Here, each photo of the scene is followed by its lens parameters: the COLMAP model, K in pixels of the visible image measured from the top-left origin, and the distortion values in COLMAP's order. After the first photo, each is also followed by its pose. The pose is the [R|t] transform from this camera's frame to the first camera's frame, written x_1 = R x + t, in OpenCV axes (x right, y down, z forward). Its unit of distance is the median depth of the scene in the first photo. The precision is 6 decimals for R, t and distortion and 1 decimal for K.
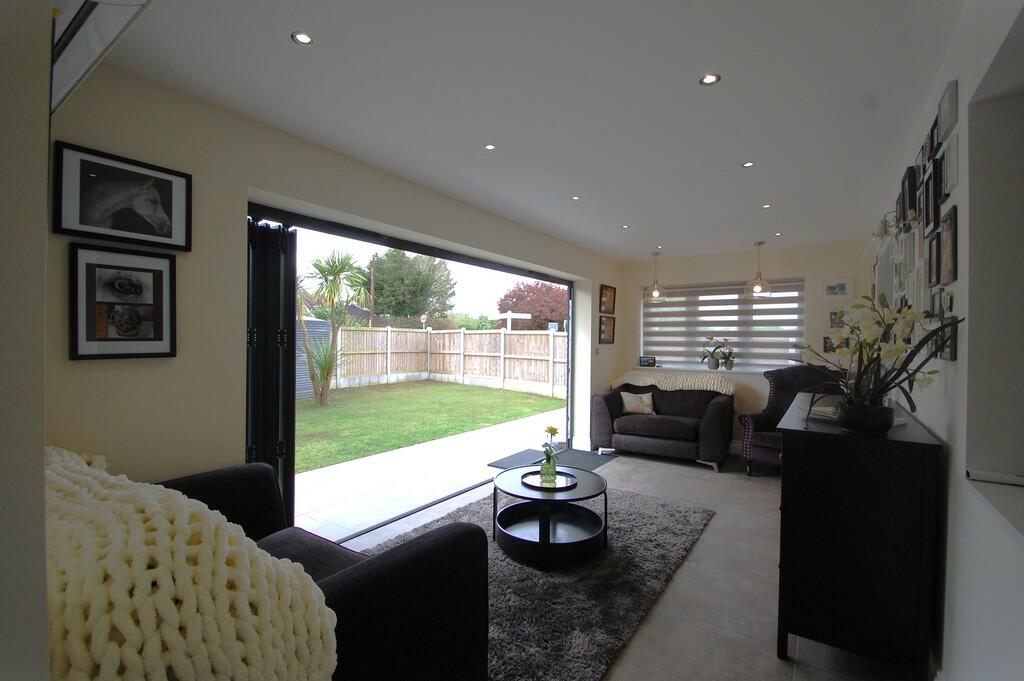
lens RADIAL K [[457.3, 0, 512.0], [0, 457.3, 340.5], [0, 0, 1]] dist [0.015140, -0.016988]
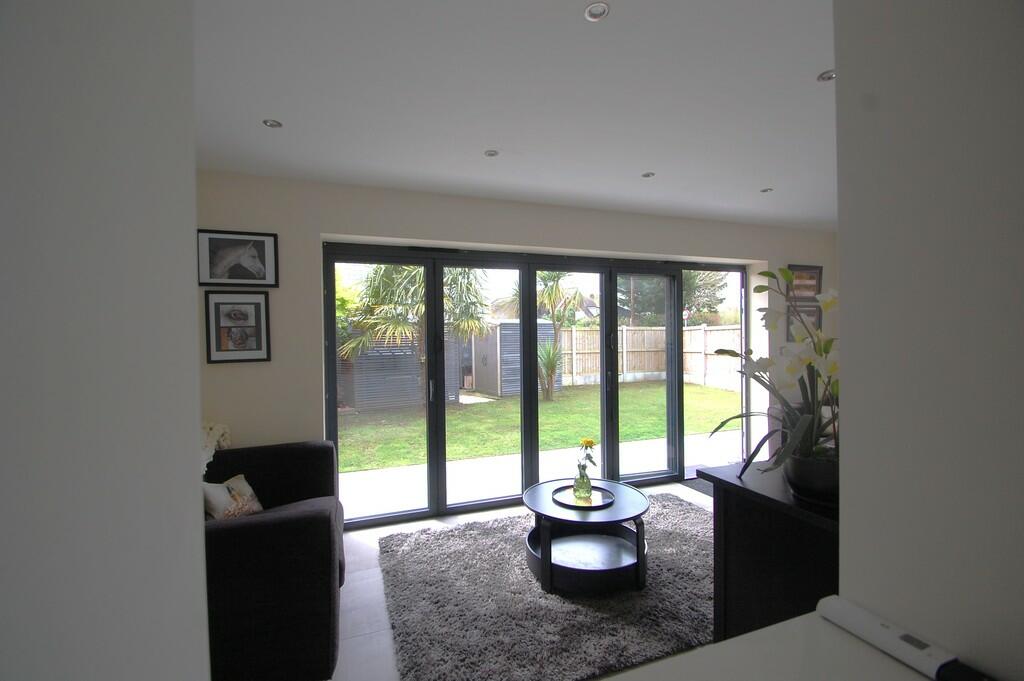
lens RADIAL K [[457.3, 0, 512.0], [0, 457.3, 340.5], [0, 0, 1]] dist [0.015140, -0.016988]
pose [[0.815425, -0.017557, -0.578597, 0.733836], [0.020795, 0.999783, -0.001032, -0.012918], [0.578489, -0.011191, 0.815613, 0.263962]]
